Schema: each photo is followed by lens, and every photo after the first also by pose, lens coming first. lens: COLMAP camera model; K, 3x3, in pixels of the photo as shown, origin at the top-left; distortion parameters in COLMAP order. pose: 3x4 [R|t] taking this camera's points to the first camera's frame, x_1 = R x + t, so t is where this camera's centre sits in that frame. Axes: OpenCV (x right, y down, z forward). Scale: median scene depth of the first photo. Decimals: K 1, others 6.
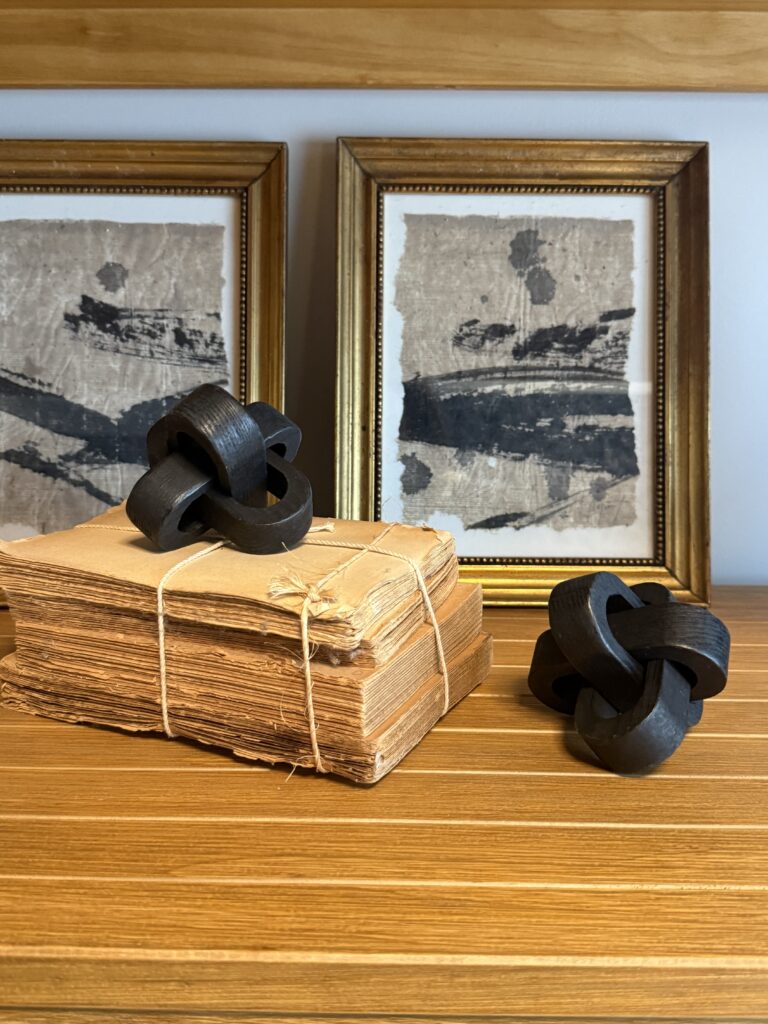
lens RADIAL K [[984.7, 0, 370.5], [0, 984.7, 520.0], [0, 0, 1]] dist [0.189928, -0.482953]
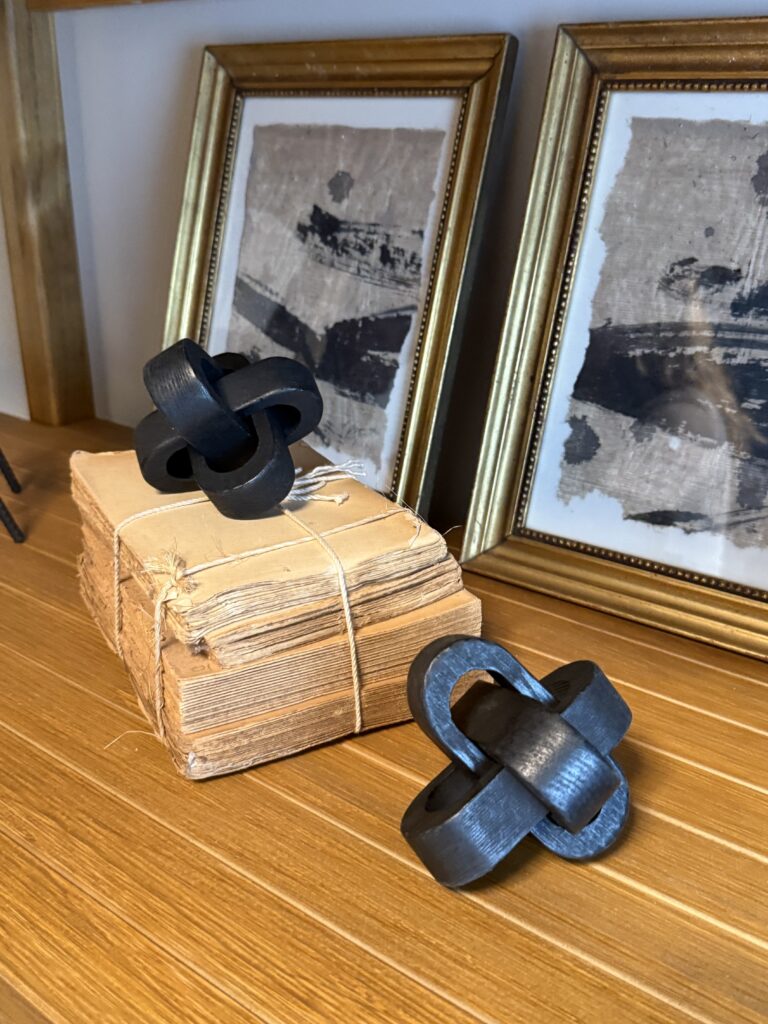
lens RADIAL K [[984.7, 0, 370.5], [0, 984.7, 520.0], [0, 0, 1]] dist [0.189928, -0.482953]
pose [[0.795190, 0.224899, -0.563111, 0.392790], [-0.134042, 0.970896, 0.198477, -0.124835], [0.591359, -0.082347, 0.802193, 0.205862]]
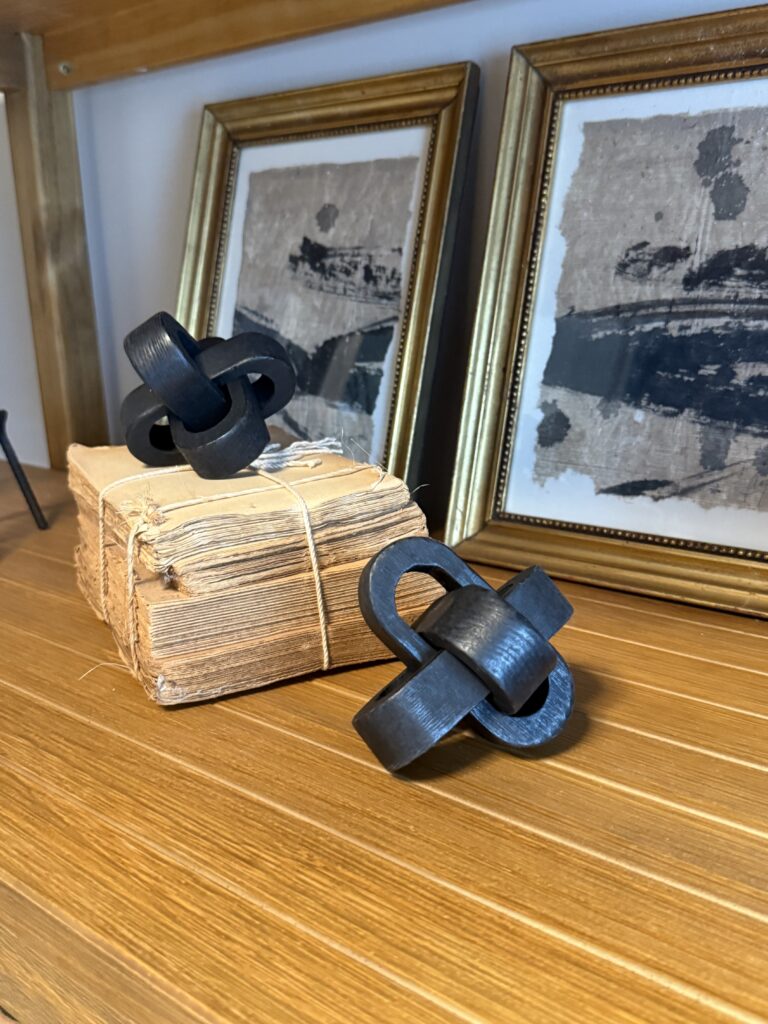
lens RADIAL K [[984.7, 0, 370.5], [0, 984.7, 520.0], [0, 0, 1]] dist [0.189928, -0.482953]
pose [[0.773102, 0.131551, -0.620489, 0.476536], [-0.102195, 0.991309, 0.082838, -0.018445], [0.625994, -0.000631, 0.779827, 0.207592]]
